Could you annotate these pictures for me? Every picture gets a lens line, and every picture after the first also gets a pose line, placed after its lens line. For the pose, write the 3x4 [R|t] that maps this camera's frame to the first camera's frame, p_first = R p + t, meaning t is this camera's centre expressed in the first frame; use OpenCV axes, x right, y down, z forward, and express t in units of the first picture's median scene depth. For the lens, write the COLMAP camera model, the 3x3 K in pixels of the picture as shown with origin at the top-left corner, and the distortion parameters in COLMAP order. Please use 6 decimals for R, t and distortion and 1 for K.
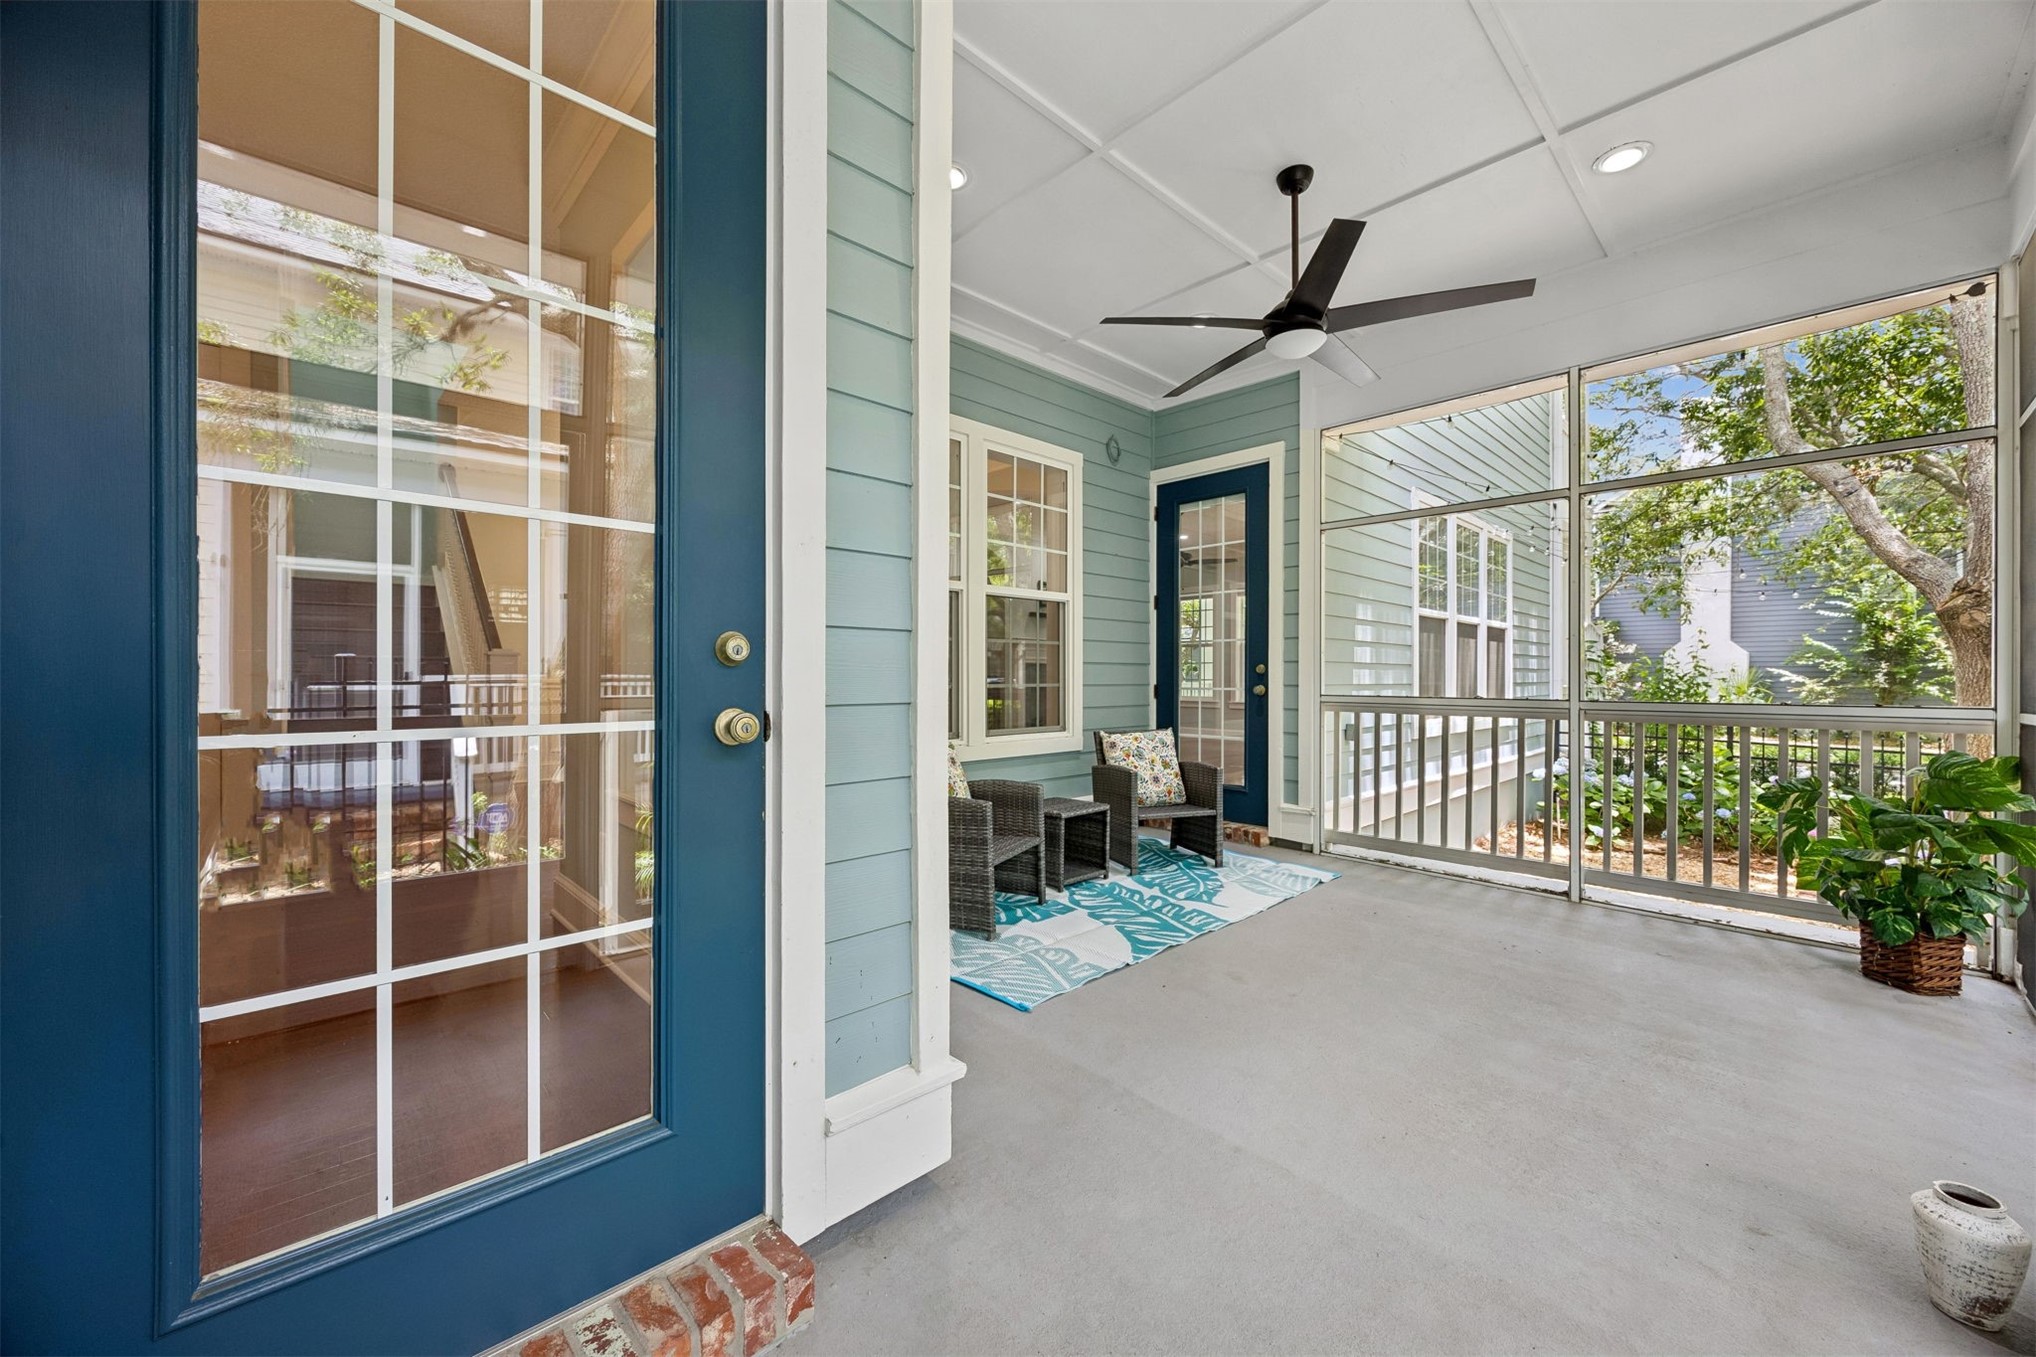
lens RADIAL K [[774.6, 0, 1009.2], [0, 774.6, 681.0], [0, 0, 1]] dist [0.000322, 0.000017]
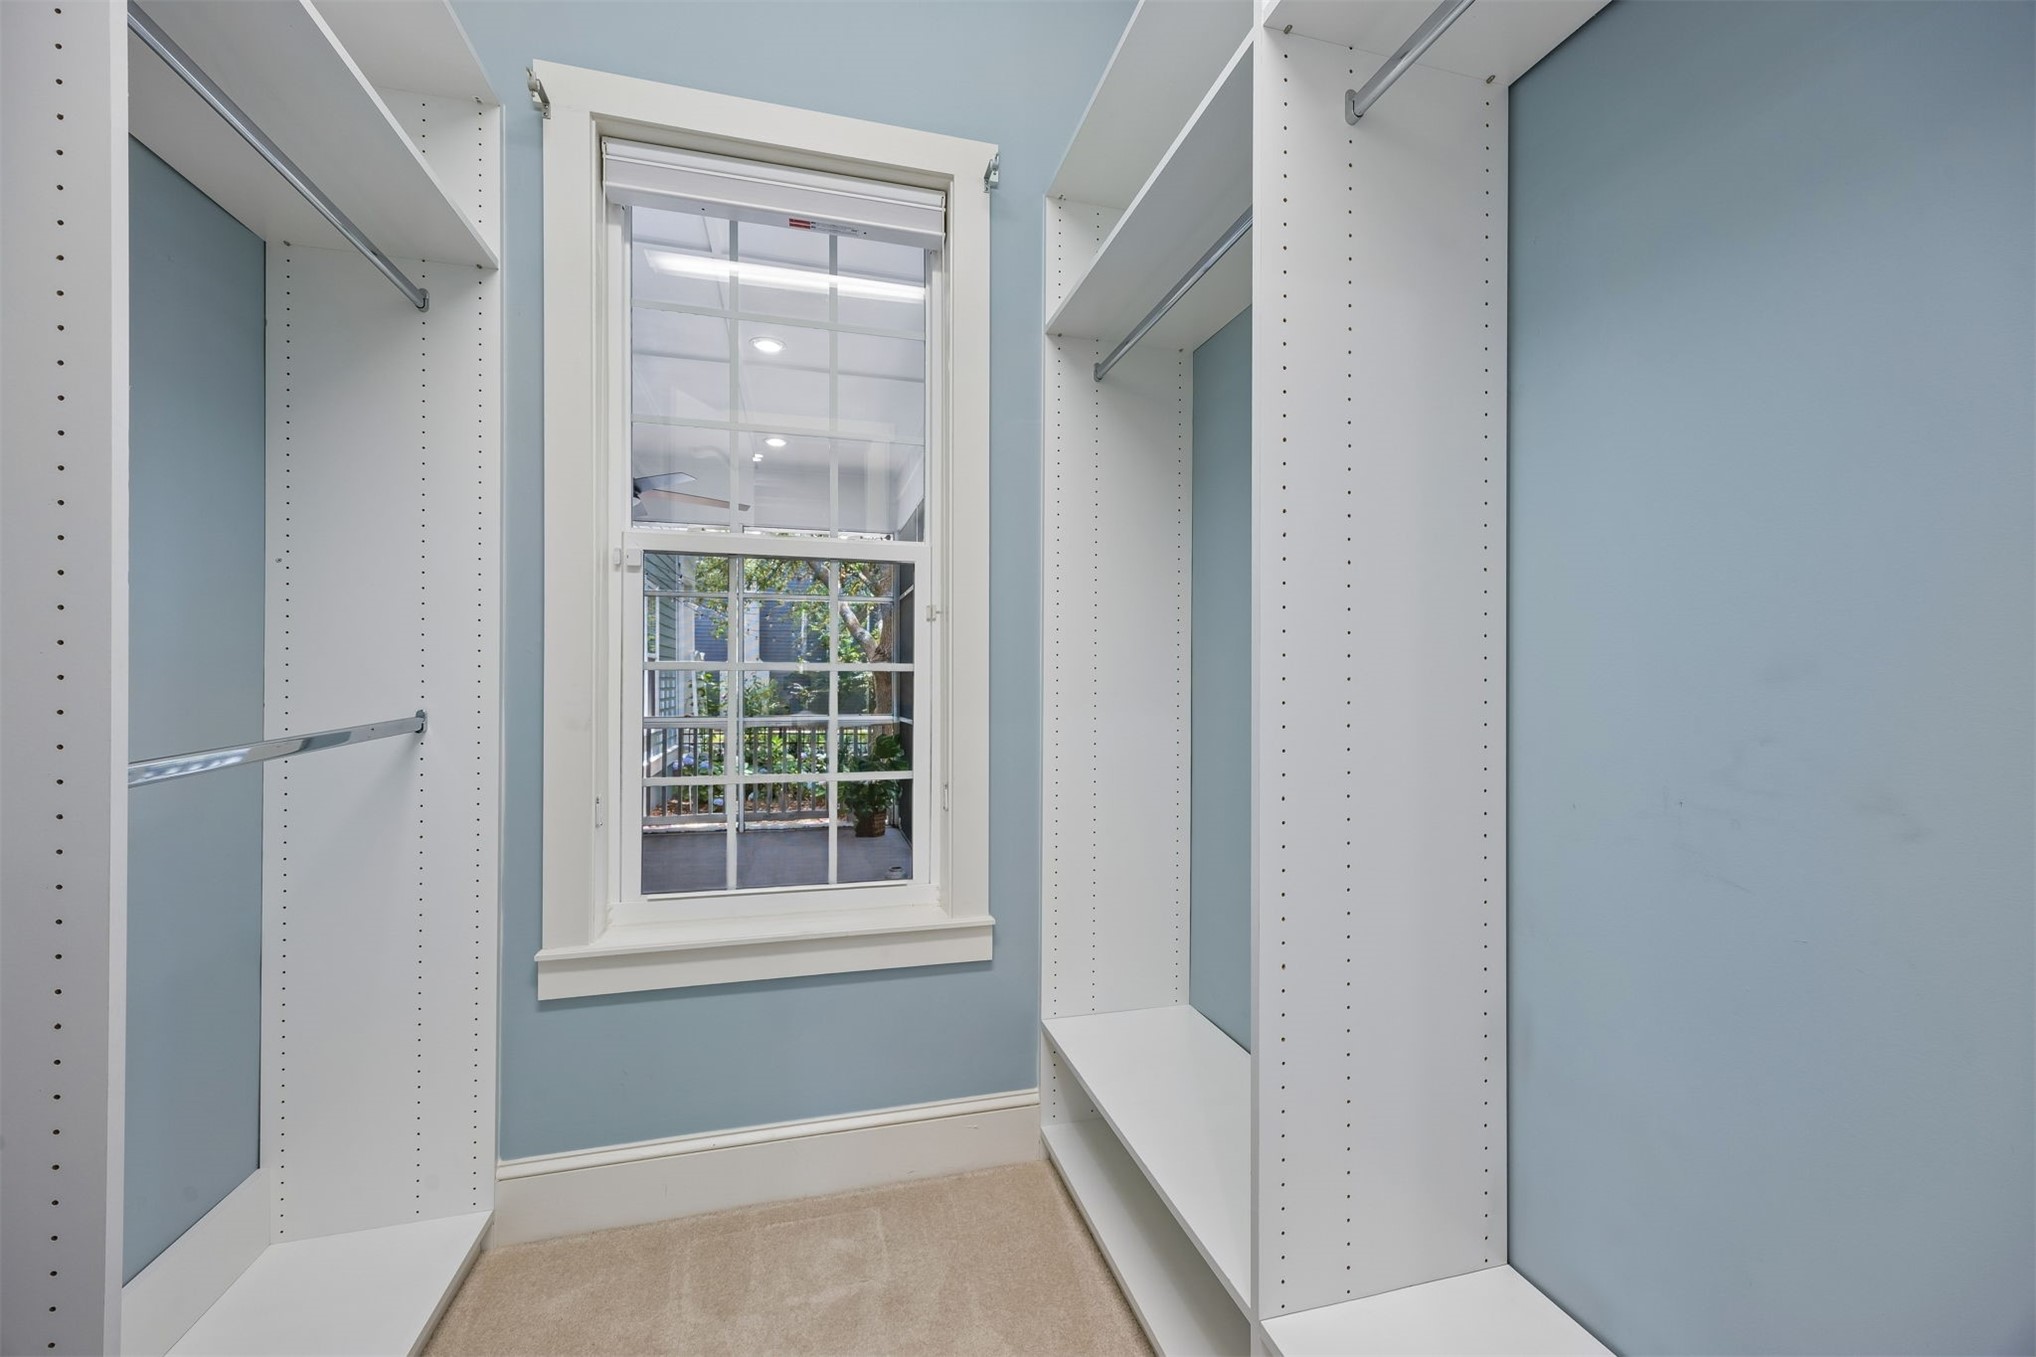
lens RADIAL K [[774.6, 0, 1009.2], [0, 774.6, 681.0], [0, 0, 1]] dist [0.000322, 0.000017]
pose [[0.482385, 0.006689, 0.875934, -0.339210], [0.002151, 0.999959, -0.008821, -0.024977], [-0.875957, 0.006139, 0.482351, -0.244193]]
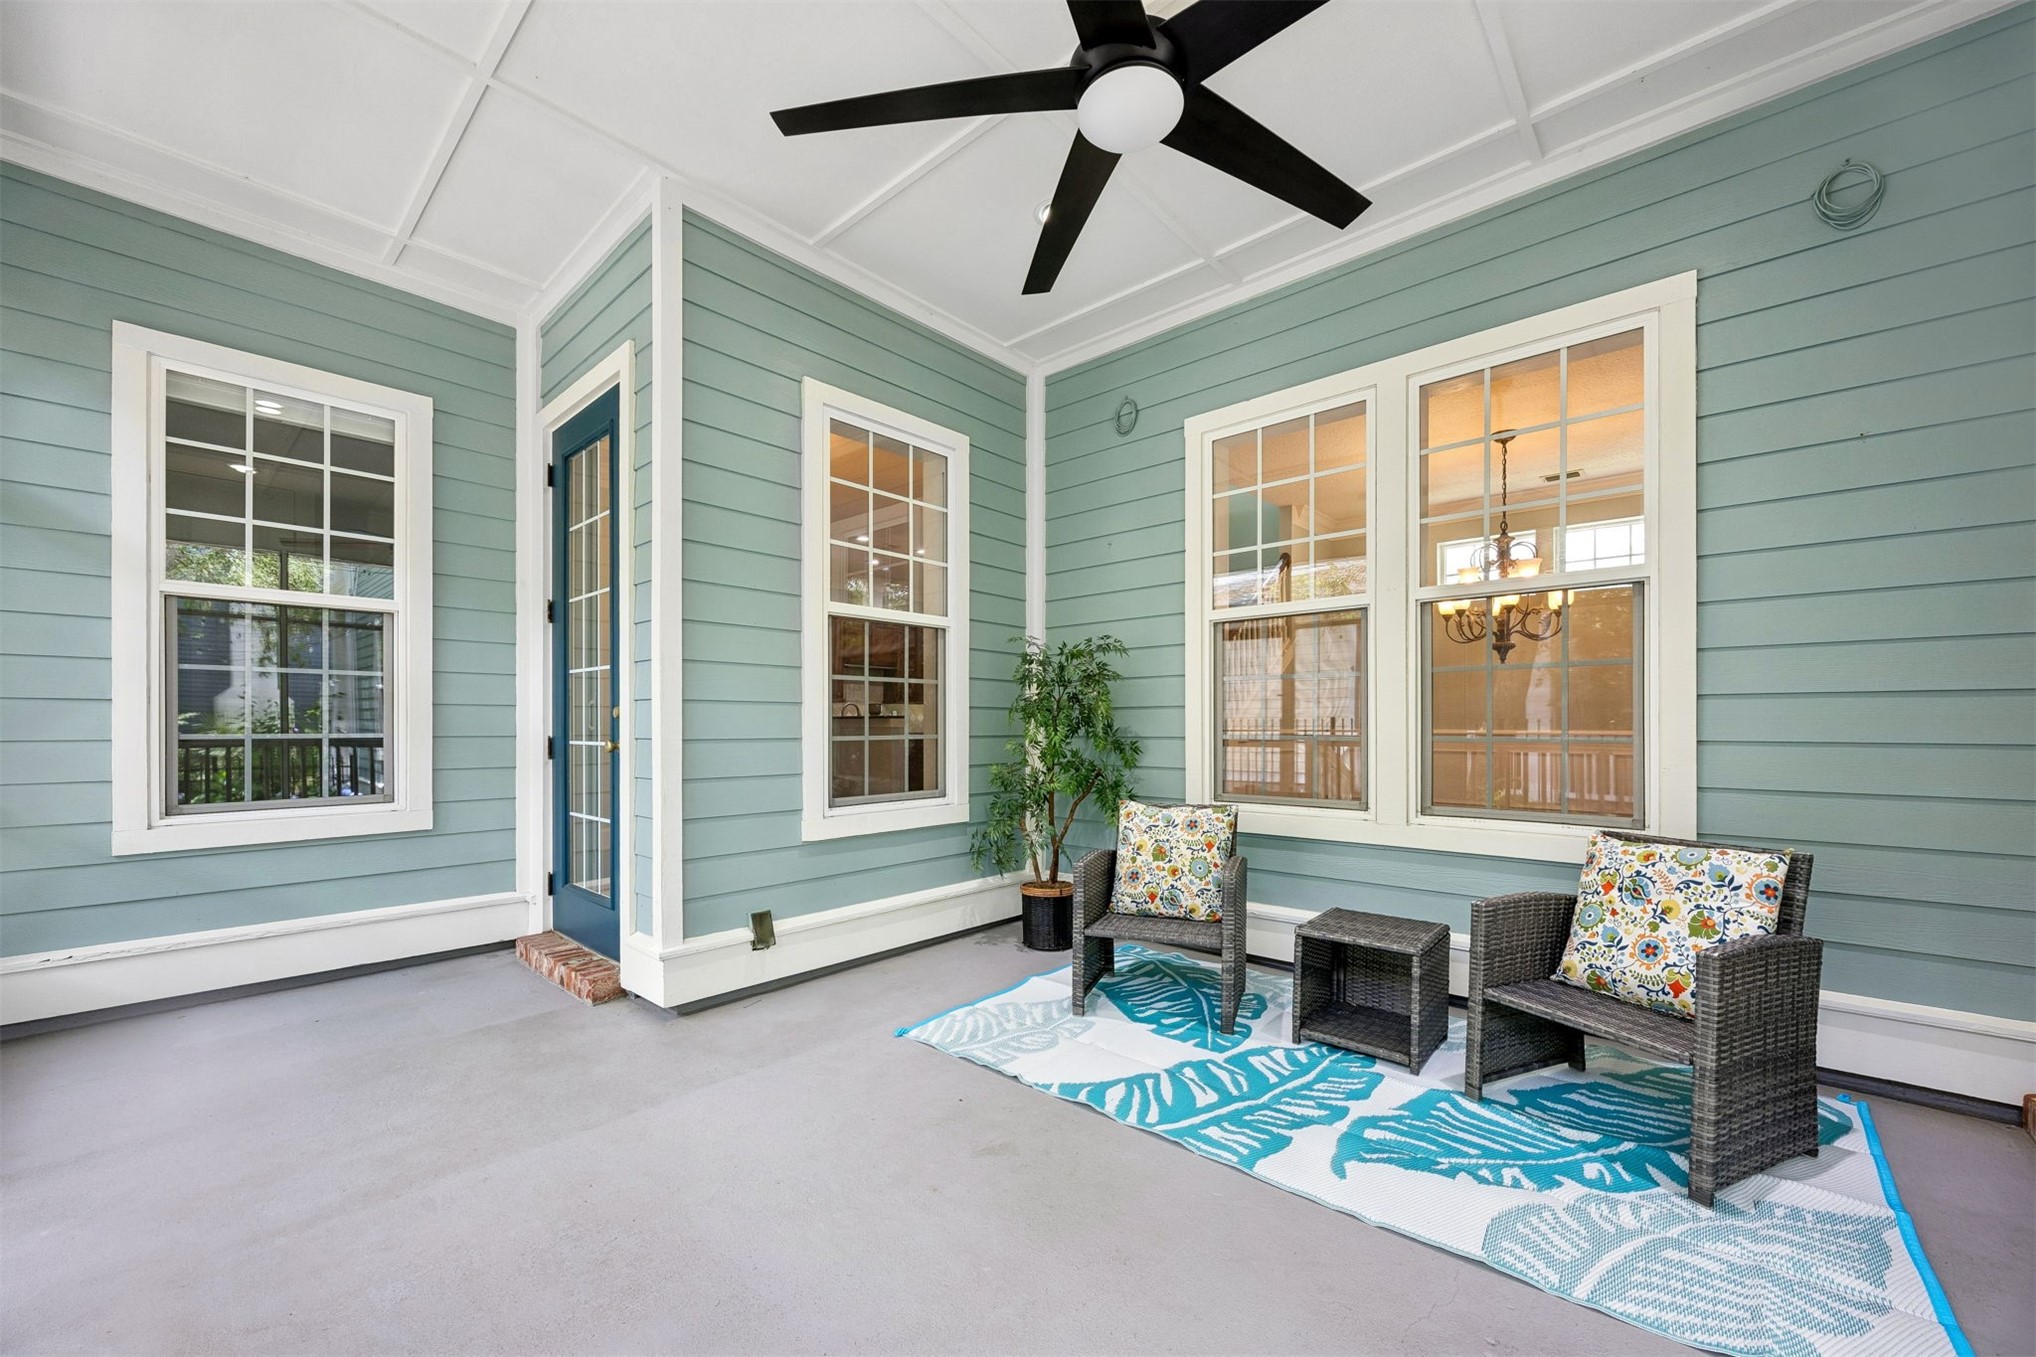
lens RADIAL K [[801.2, 0, 1012.0], [0, 801.2, 721.3], [0, 0, 1]] dist [-0.000210, -0.000094]
pose [[0.074712, -0.004570, -0.997195, 0.835963], [-0.007888, 0.999956, -0.005173, -0.001892], [0.997174, 0.008253, 0.074673, 0.785777]]
